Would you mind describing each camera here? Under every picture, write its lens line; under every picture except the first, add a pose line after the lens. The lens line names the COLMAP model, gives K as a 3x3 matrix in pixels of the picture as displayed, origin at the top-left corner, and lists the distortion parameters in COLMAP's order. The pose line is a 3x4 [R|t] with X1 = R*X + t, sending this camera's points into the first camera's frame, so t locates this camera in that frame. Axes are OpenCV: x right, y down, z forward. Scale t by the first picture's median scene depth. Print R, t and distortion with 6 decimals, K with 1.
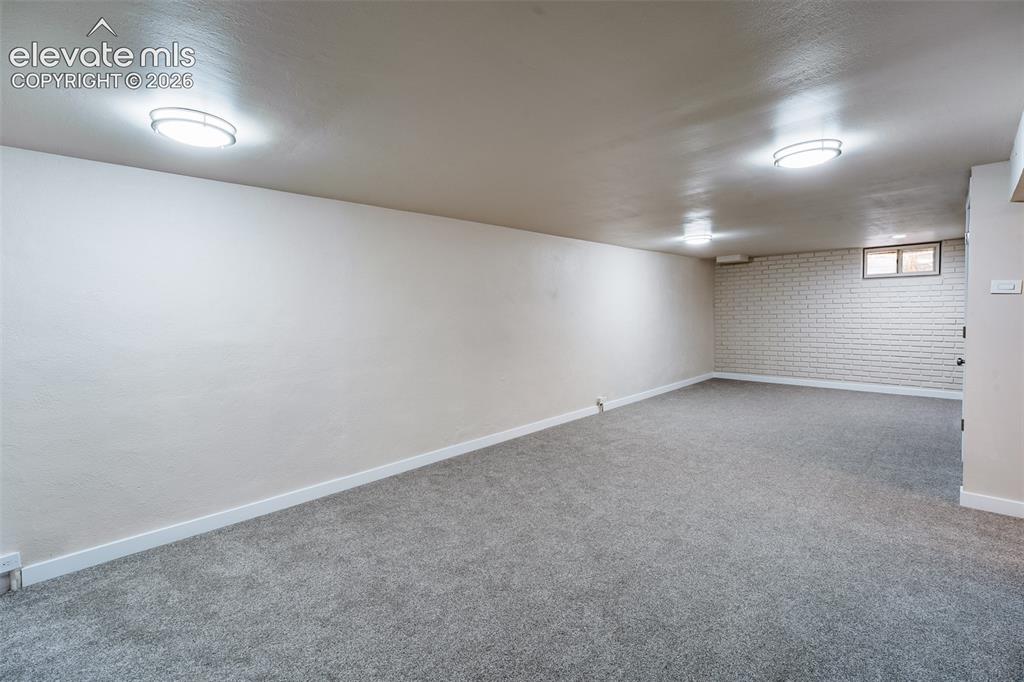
lens RADIAL K [[445.9, 0, 512.7], [0, 445.9, 309.3], [0, 0, 1]] dist [-0.001054, -0.000309]
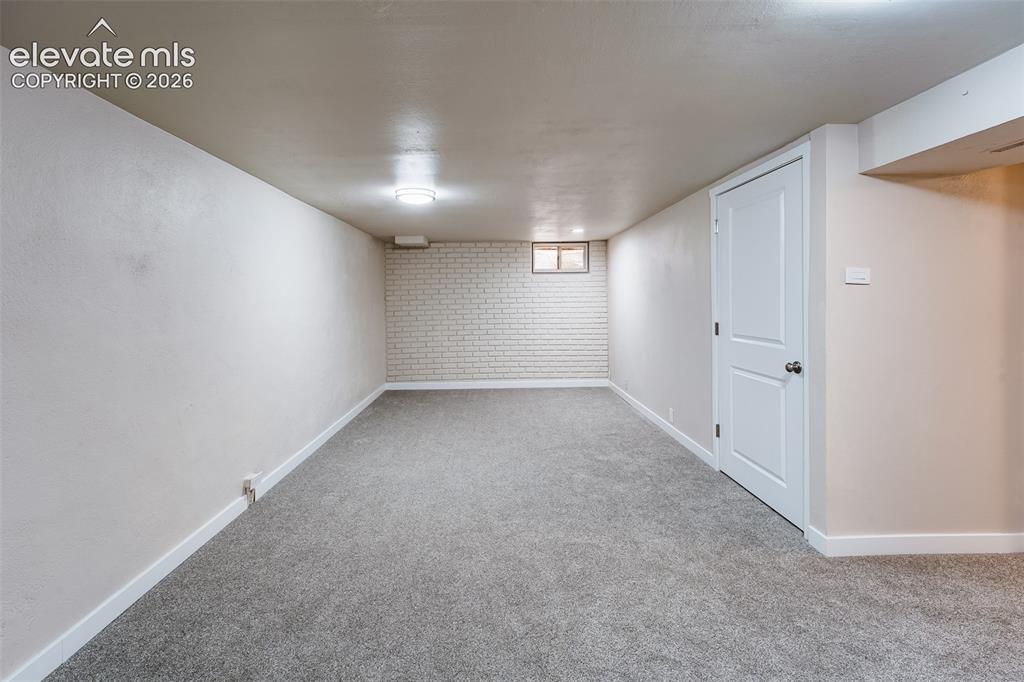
lens RADIAL K [[461.7, 0, 512.3], [0, 461.7, 303.2], [0, 0, 1]] dist [0.003970, 0.000105]
pose [[0.689684, 0.003525, 0.724102, 0.016177], [-0.002578, 0.999994, -0.002412, 0.000806], [-0.724106, -0.000203, 0.689689, 0.338486]]
